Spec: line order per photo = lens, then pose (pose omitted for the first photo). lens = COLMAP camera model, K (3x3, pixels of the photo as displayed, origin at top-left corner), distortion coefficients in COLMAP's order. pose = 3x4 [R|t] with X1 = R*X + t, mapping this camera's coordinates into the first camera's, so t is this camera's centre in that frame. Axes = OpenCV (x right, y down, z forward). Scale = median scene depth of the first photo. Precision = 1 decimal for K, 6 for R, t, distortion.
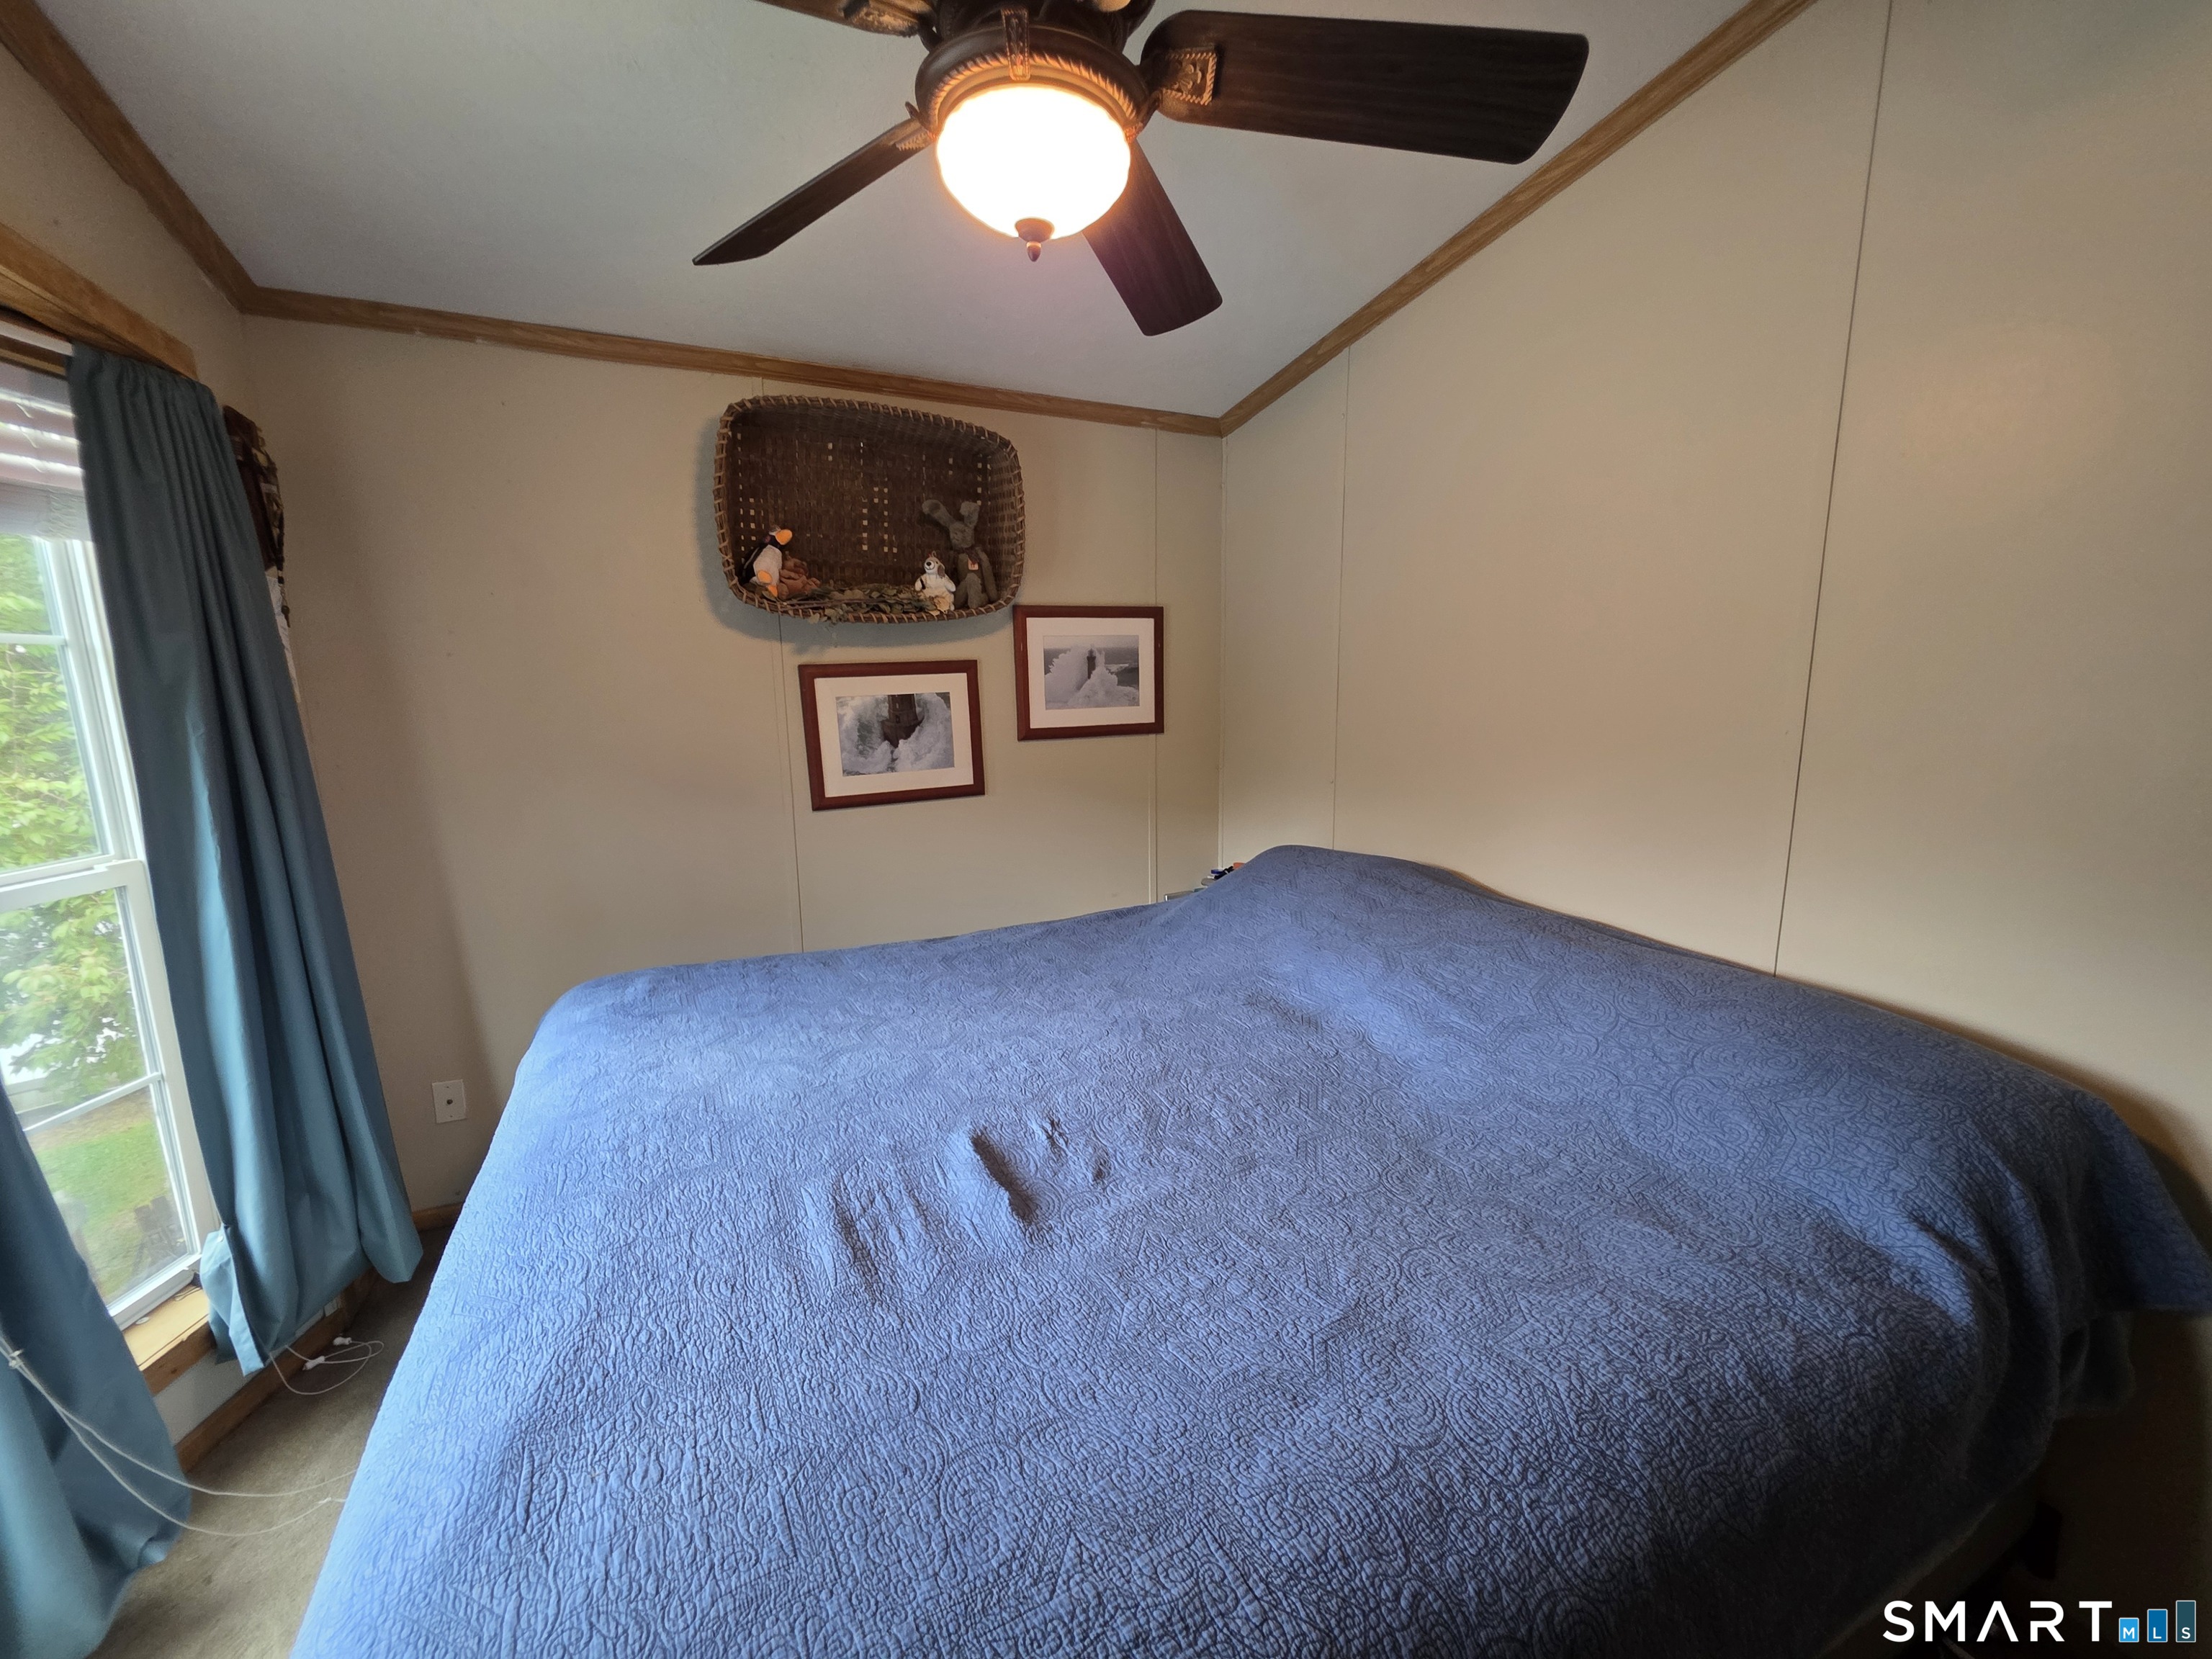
lens RADIAL K [[883.1, 0, 1095.4], [0, 883.1, 830.3], [0, 0, 1]] dist [0.001937, -0.000391]
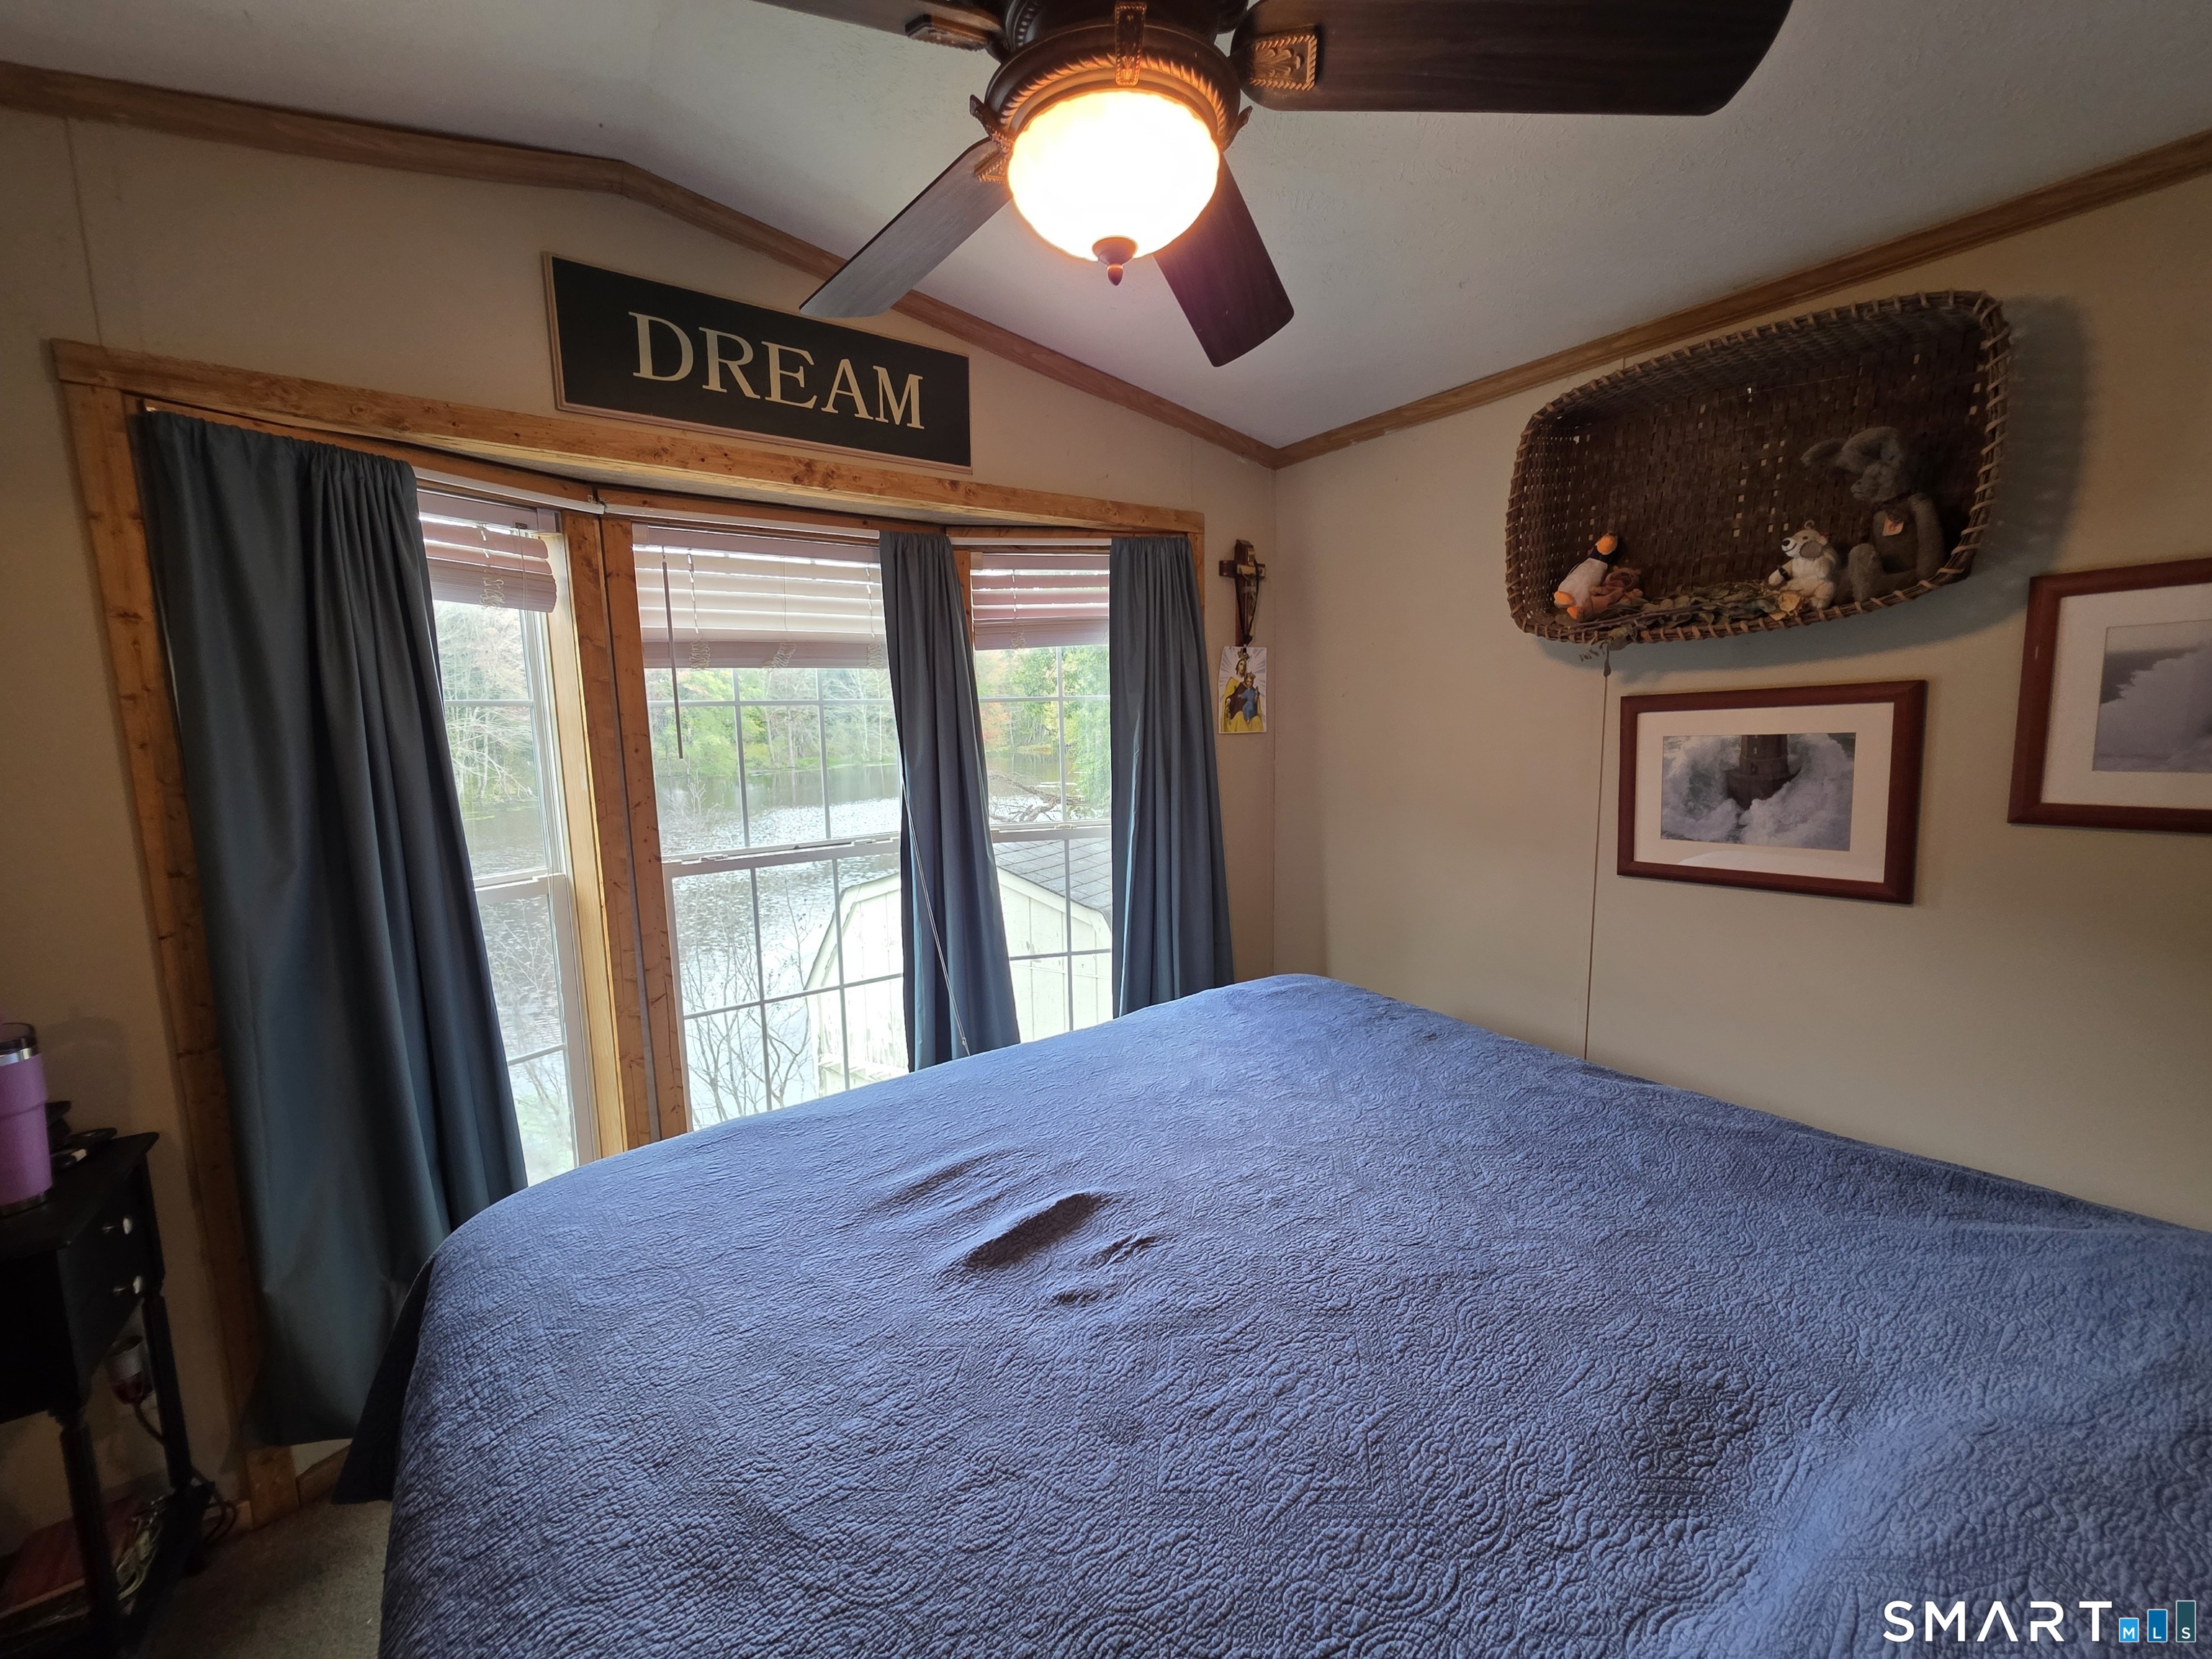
lens RADIAL K [[883.1, 0, 1110.1], [0, 883.1, 833.3], [0, 0, 1]] dist [0.001937, -0.000391]
pose [[0.188379, 0.138308, -0.972309, 0.447550], [-0.145191, 0.983077, 0.111710, -0.097477], [0.971305, 0.120127, 0.205272, 0.442269]]
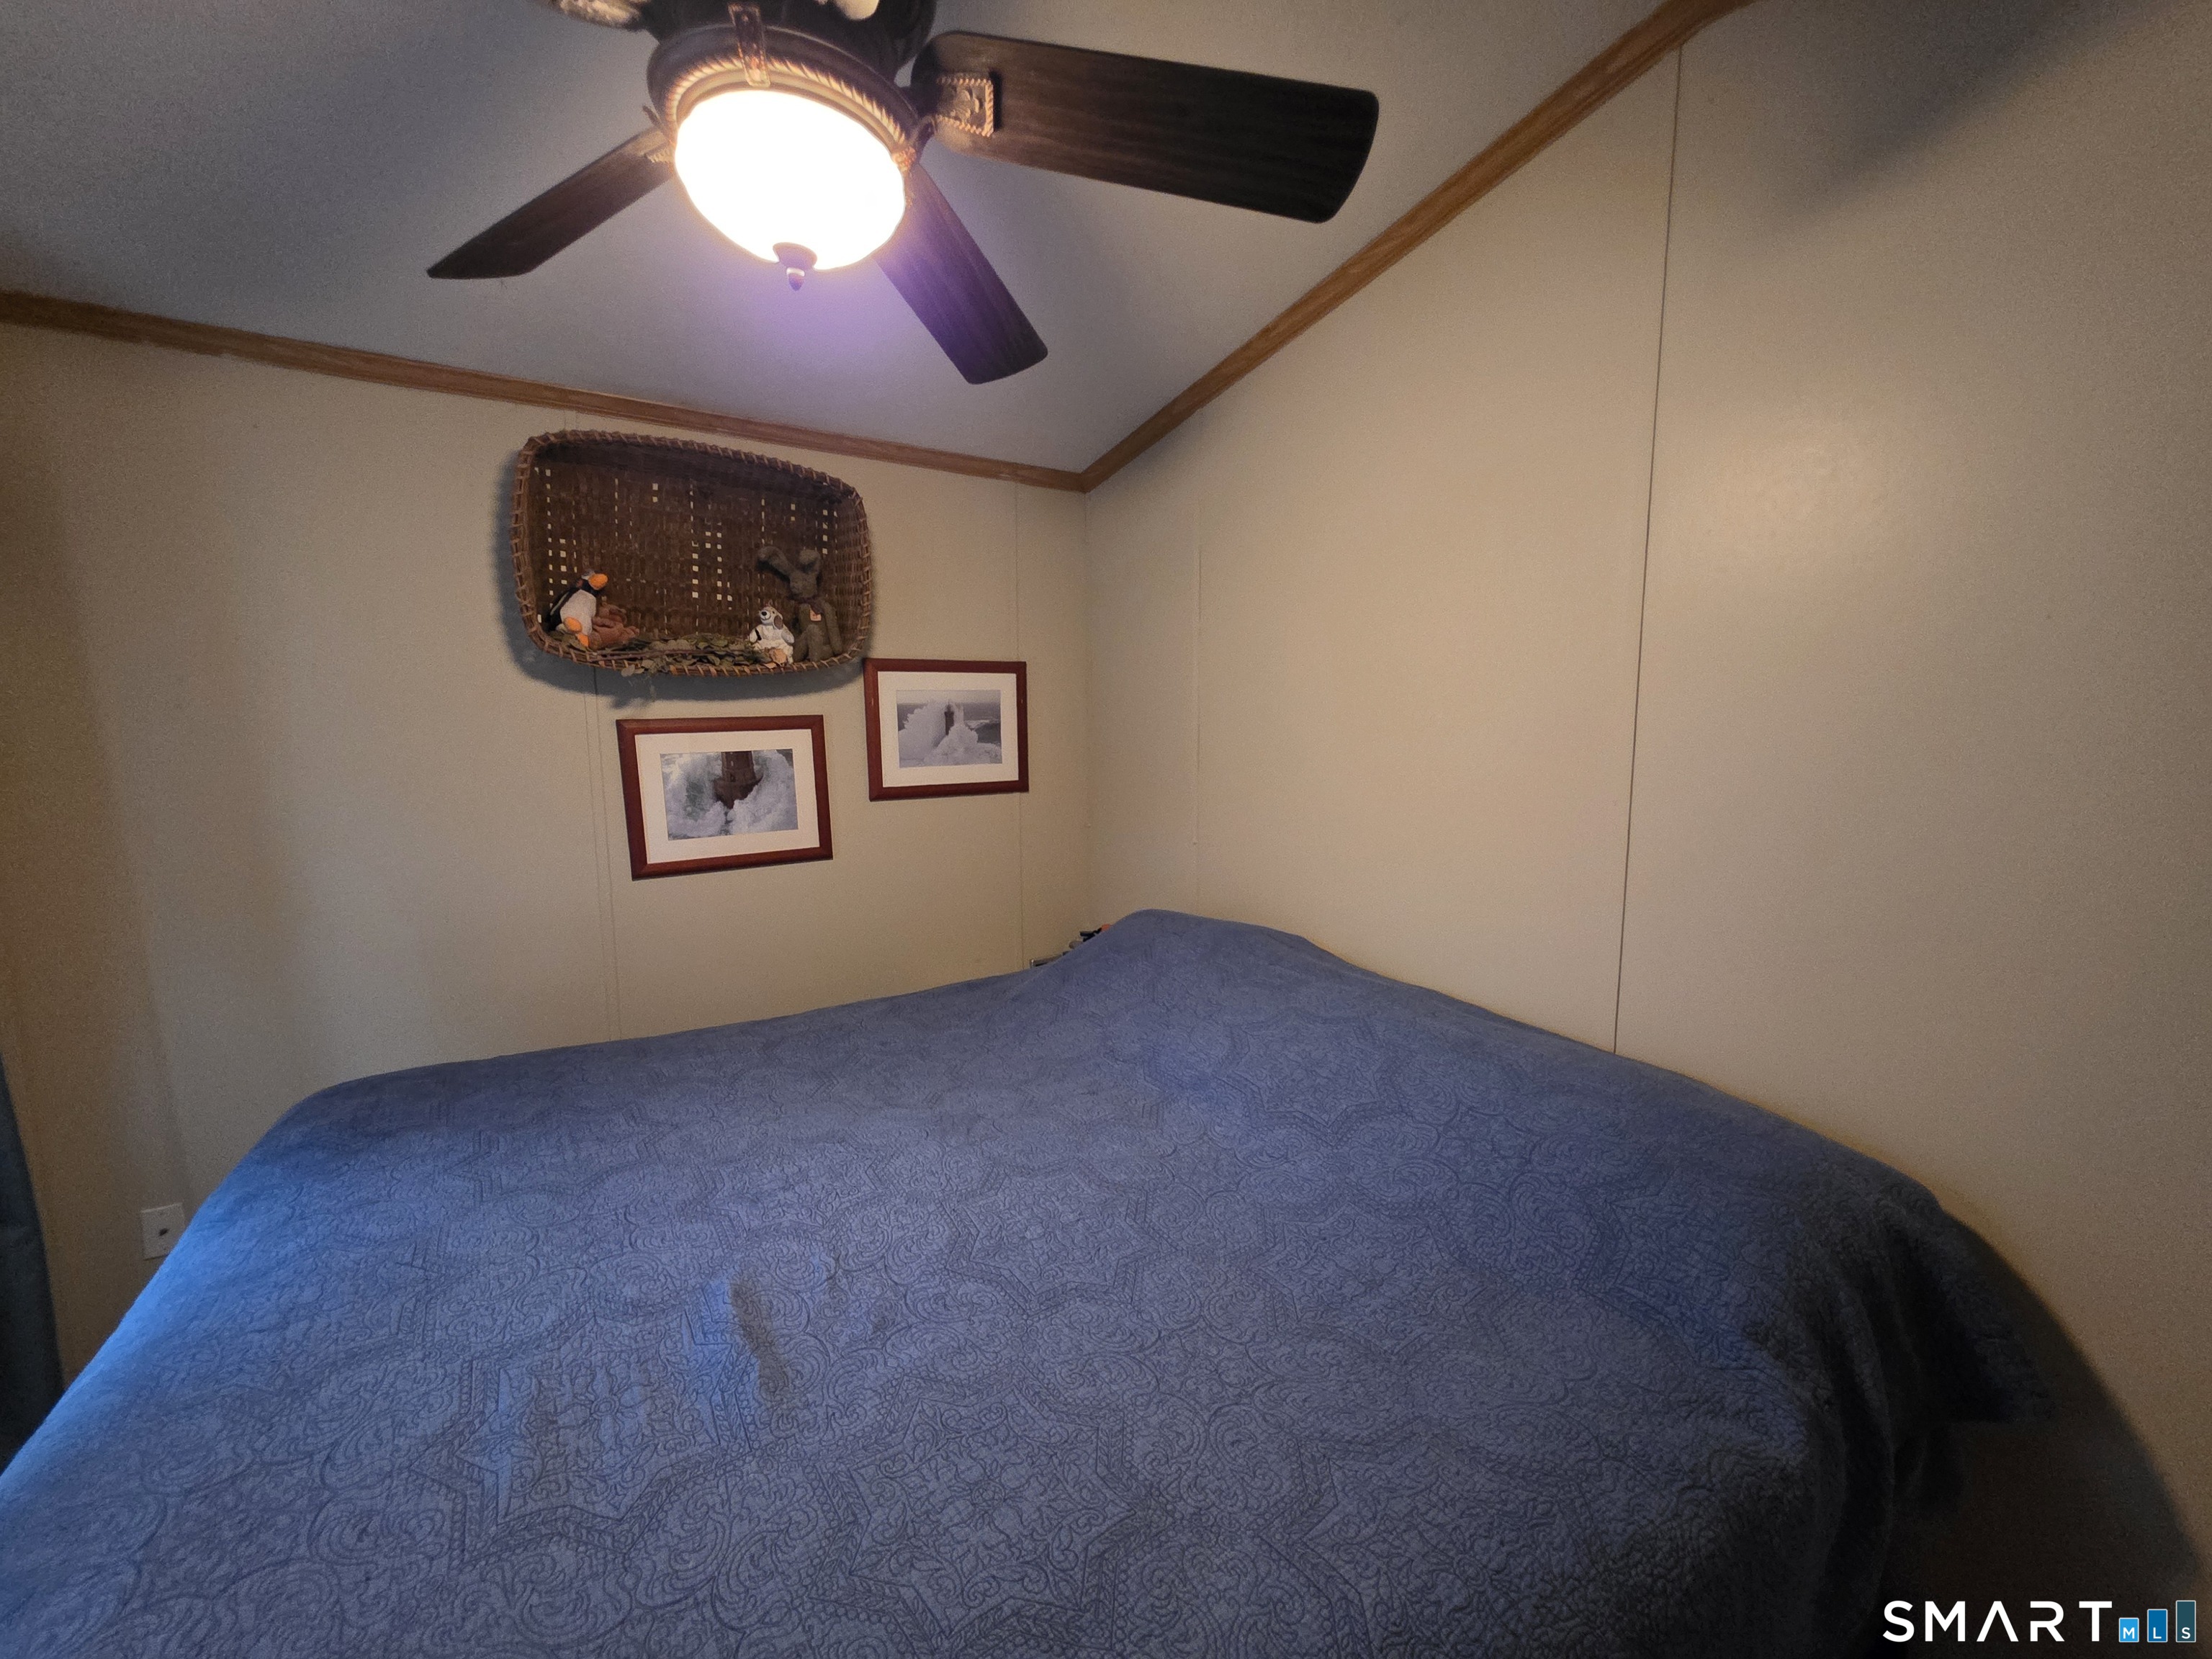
lens RADIAL K [[883.1, 0, 1094.2], [0, 883.1, 830.1], [0, 0, 1]] dist [0.001937, -0.000391]
pose [[0.994493, -0.004672, 0.104701, 0.067302], [0.010129, 0.998614, -0.051653, -0.024160], [-0.104314, 0.052429, 0.993161, 0.054490]]
